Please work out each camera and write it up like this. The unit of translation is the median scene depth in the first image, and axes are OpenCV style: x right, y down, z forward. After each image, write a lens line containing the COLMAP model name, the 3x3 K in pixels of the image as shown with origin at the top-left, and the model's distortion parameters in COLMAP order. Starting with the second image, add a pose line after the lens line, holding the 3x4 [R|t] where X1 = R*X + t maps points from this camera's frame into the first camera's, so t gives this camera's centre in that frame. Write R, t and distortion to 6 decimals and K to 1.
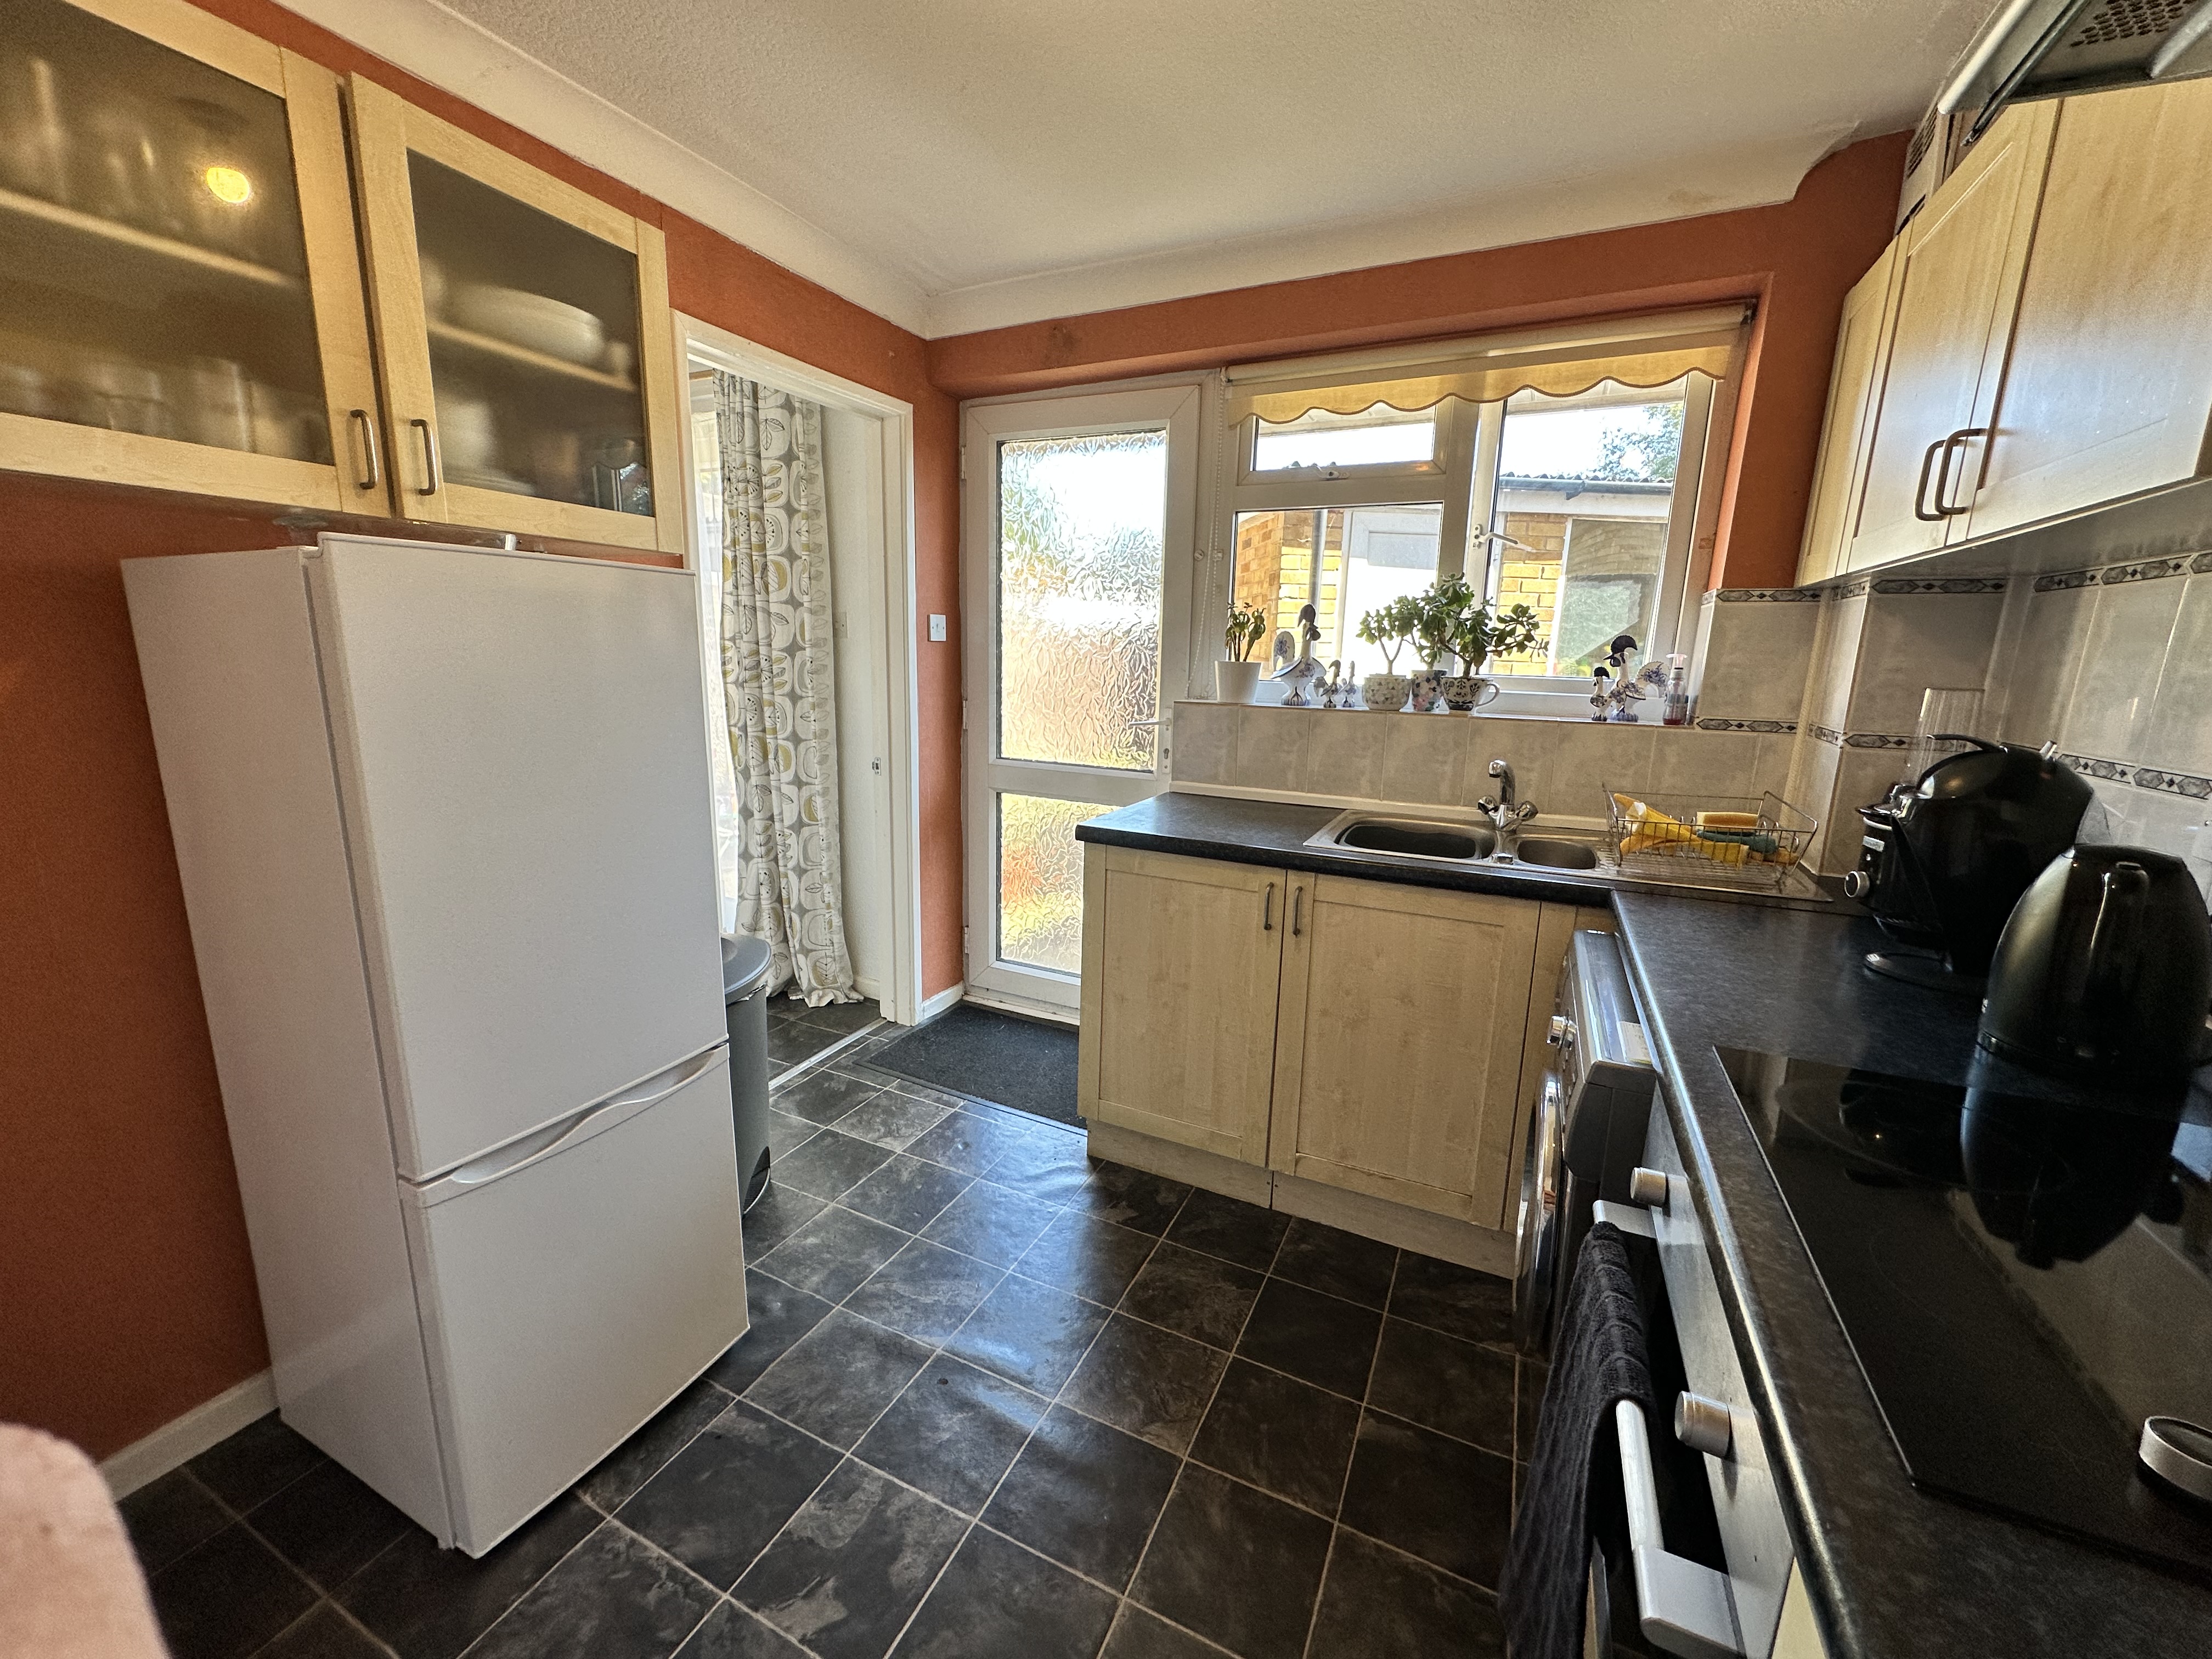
lens RADIAL K [[879.3, 0, 1106.0], [0, 879.3, 828.1], [0, 0, 1]] dist [-0.002145, -0.000055]
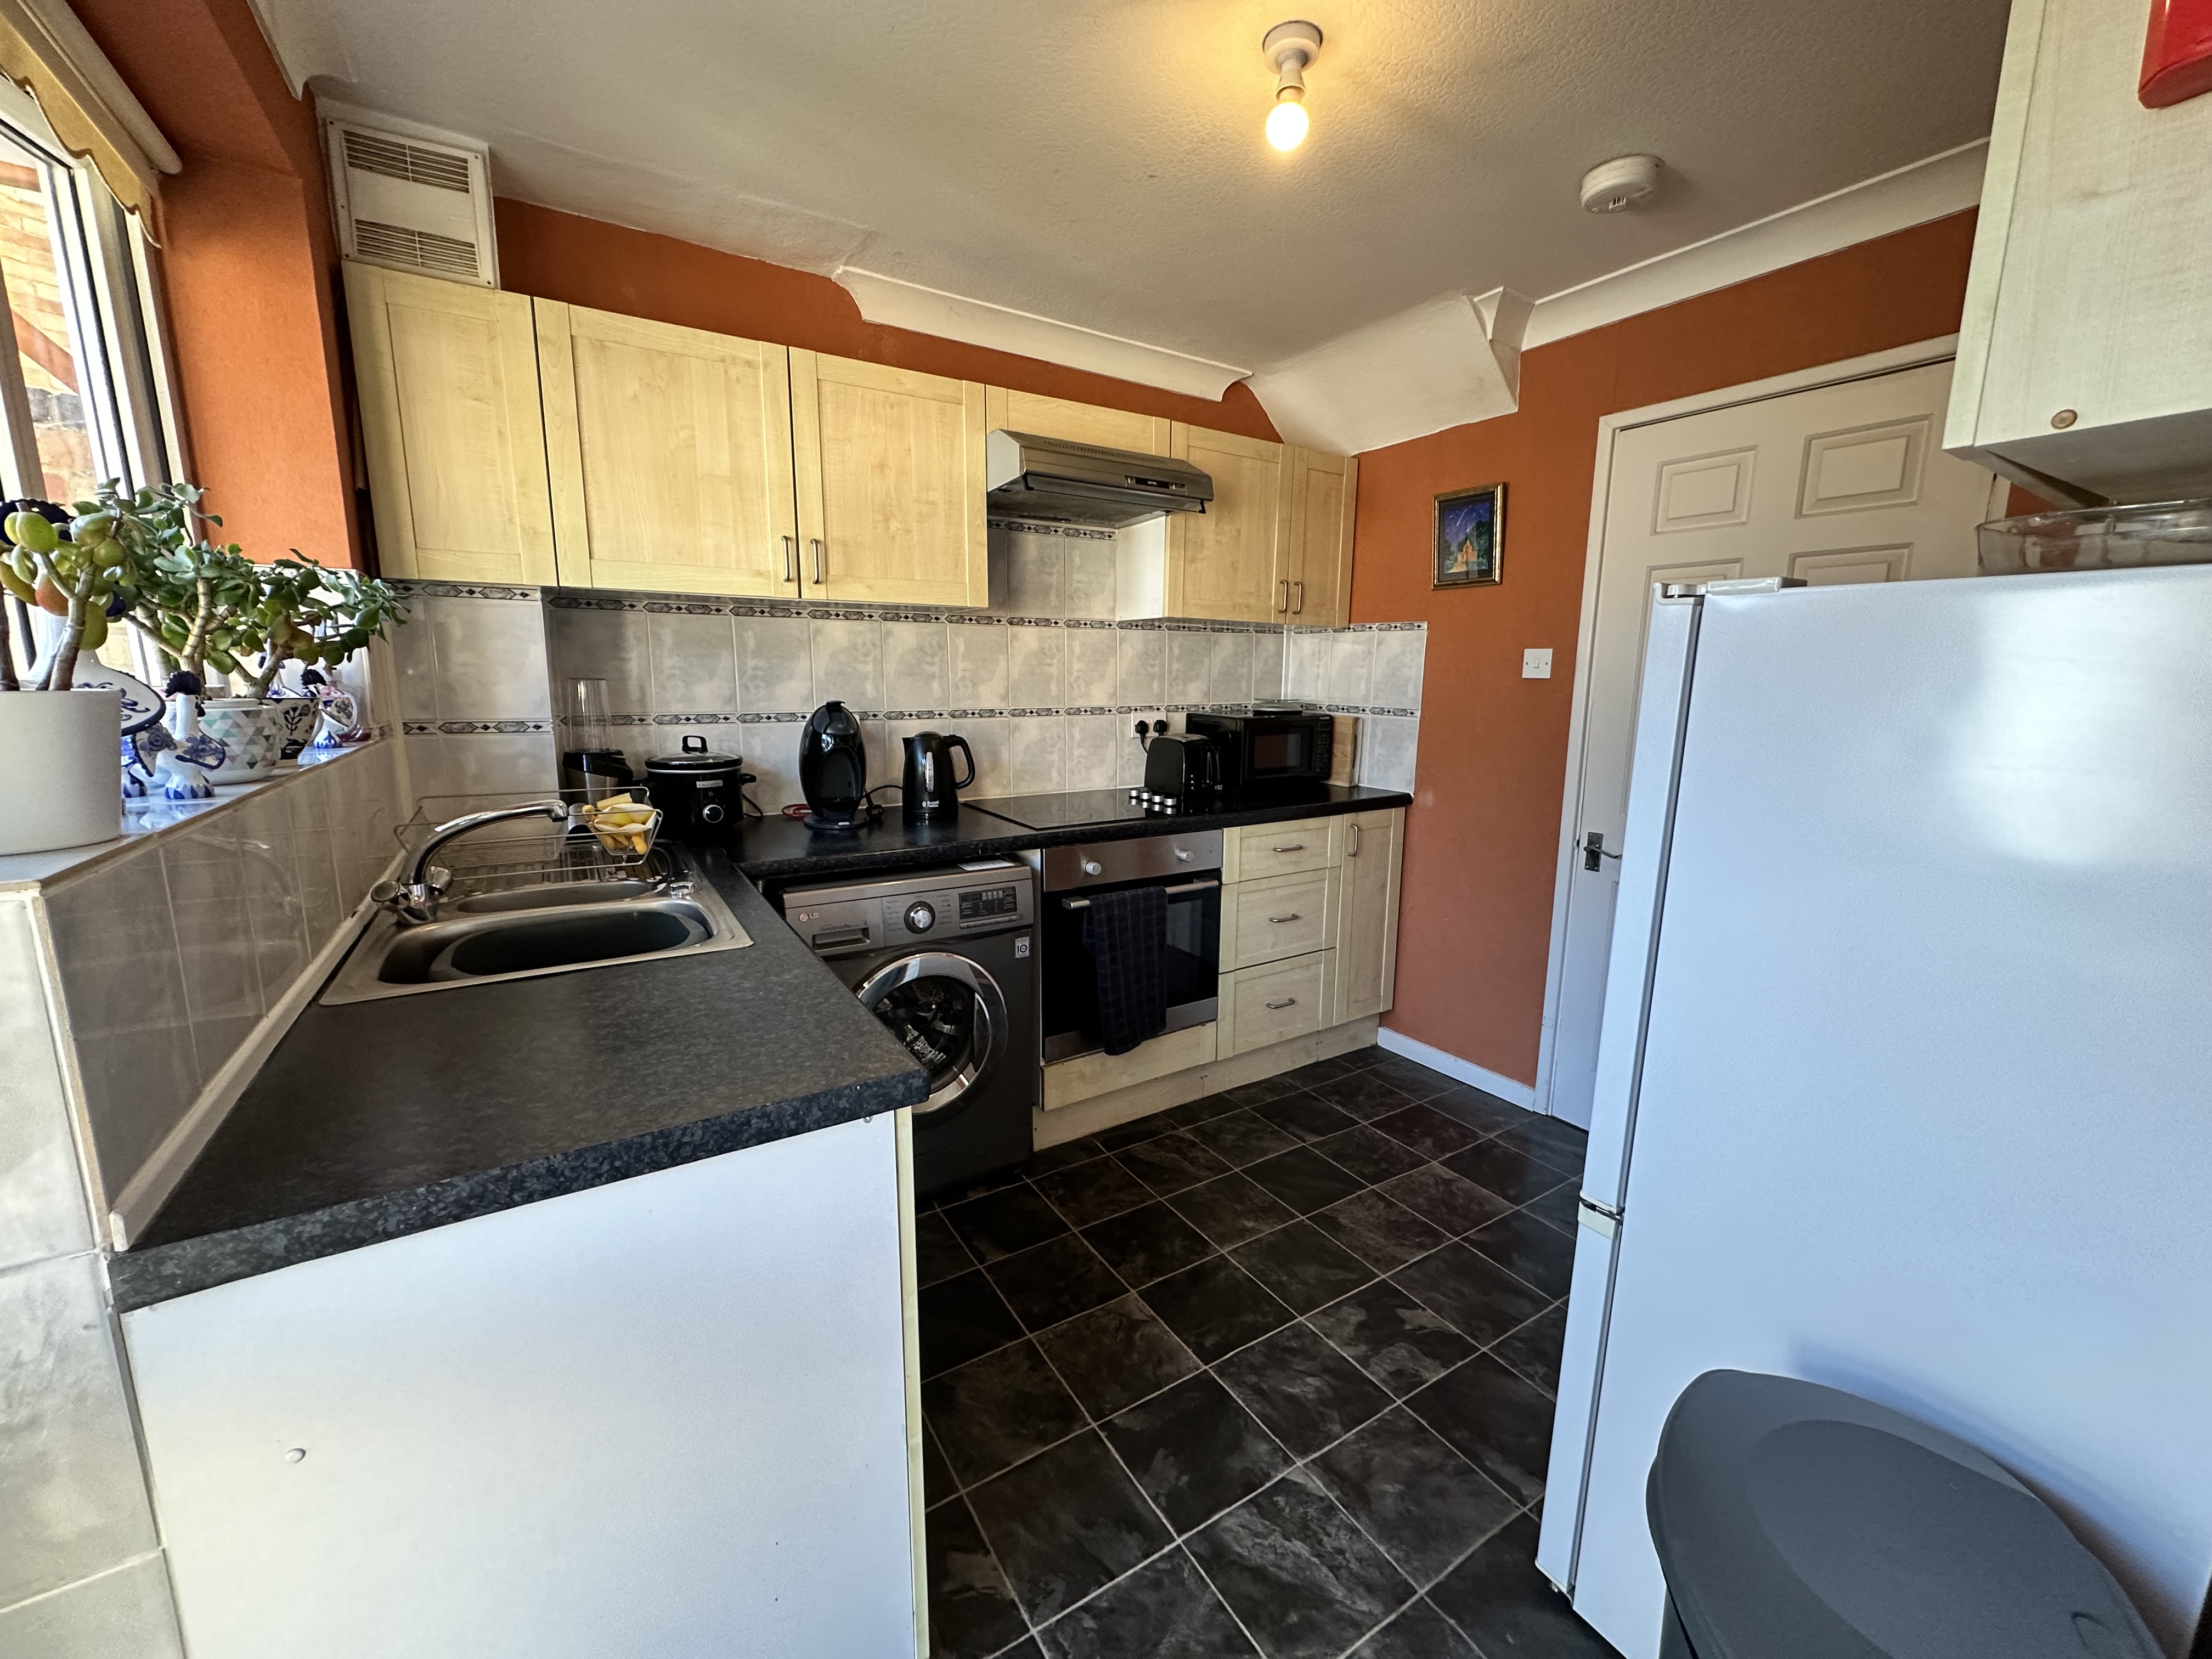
lens RADIAL K [[879.3, 0, 1104.5], [0, 879.3, 821.6], [0, 0, 1]] dist [-0.002145, -0.000055]
pose [[-0.841309, -0.125191, 0.525858, -0.492166], [0.081317, 0.932431, 0.352081, -0.407685], [-0.534404, 0.338970, -0.774282, 1.885751]]
